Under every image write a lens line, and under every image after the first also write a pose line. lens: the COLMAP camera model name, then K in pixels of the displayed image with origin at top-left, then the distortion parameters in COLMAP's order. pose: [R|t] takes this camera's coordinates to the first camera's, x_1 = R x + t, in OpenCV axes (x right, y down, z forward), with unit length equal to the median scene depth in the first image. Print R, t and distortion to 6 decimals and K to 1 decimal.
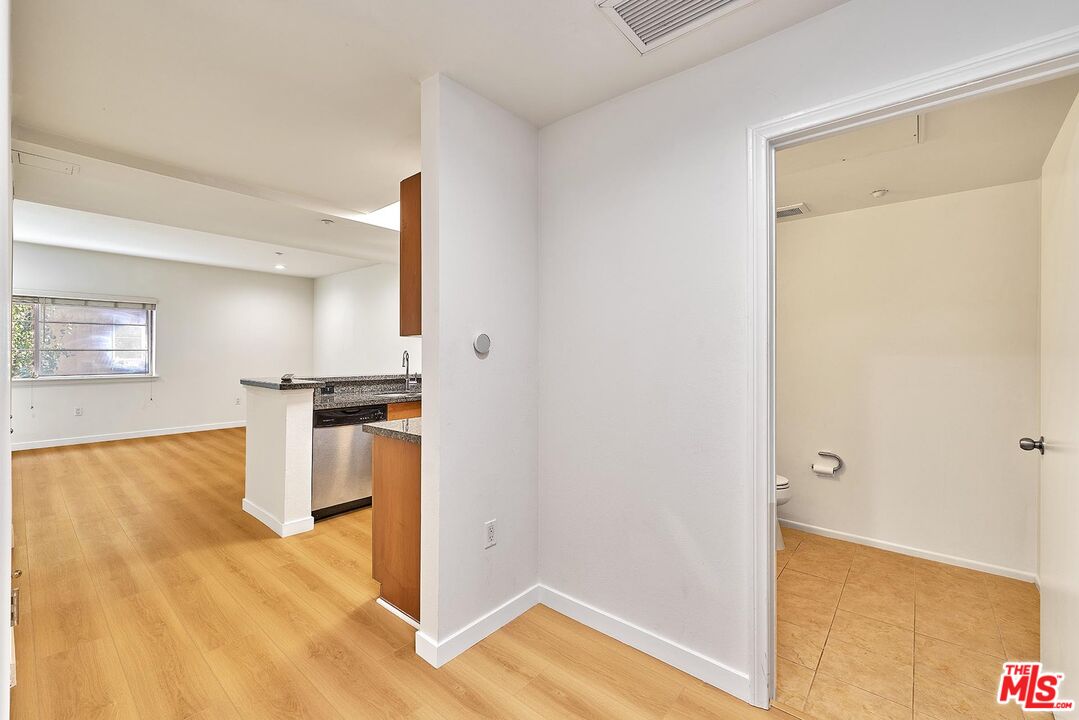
lens RADIAL K [[440.9, 0, 543.0], [0, 440.9, 356.6], [0, 0, 1]] dist [0.002238, -0.000369]
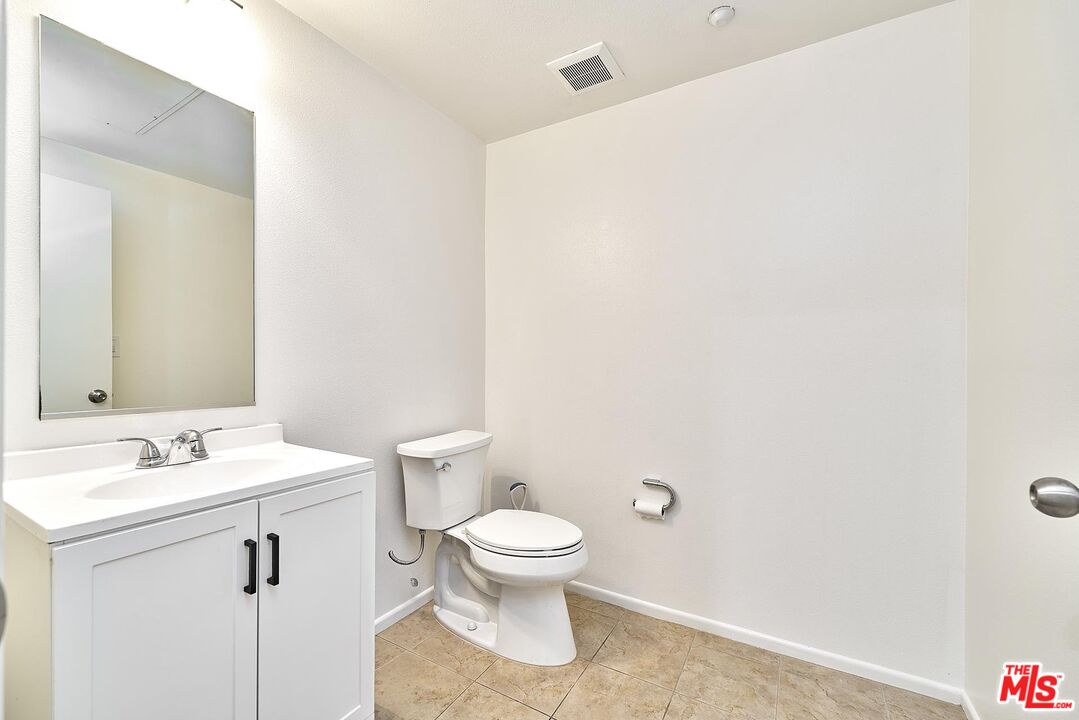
lens RADIAL K [[440.9, 0, 541.0], [0, 440.9, 365.8], [0, 0, 1]] dist [0.002238, -0.000369]
pose [[0.984805, 0.003776, 0.173623, 0.443520], [-0.003649, 0.999993, -0.001053, 0.069819], [-0.173625, 0.000404, 0.984812, 0.494523]]
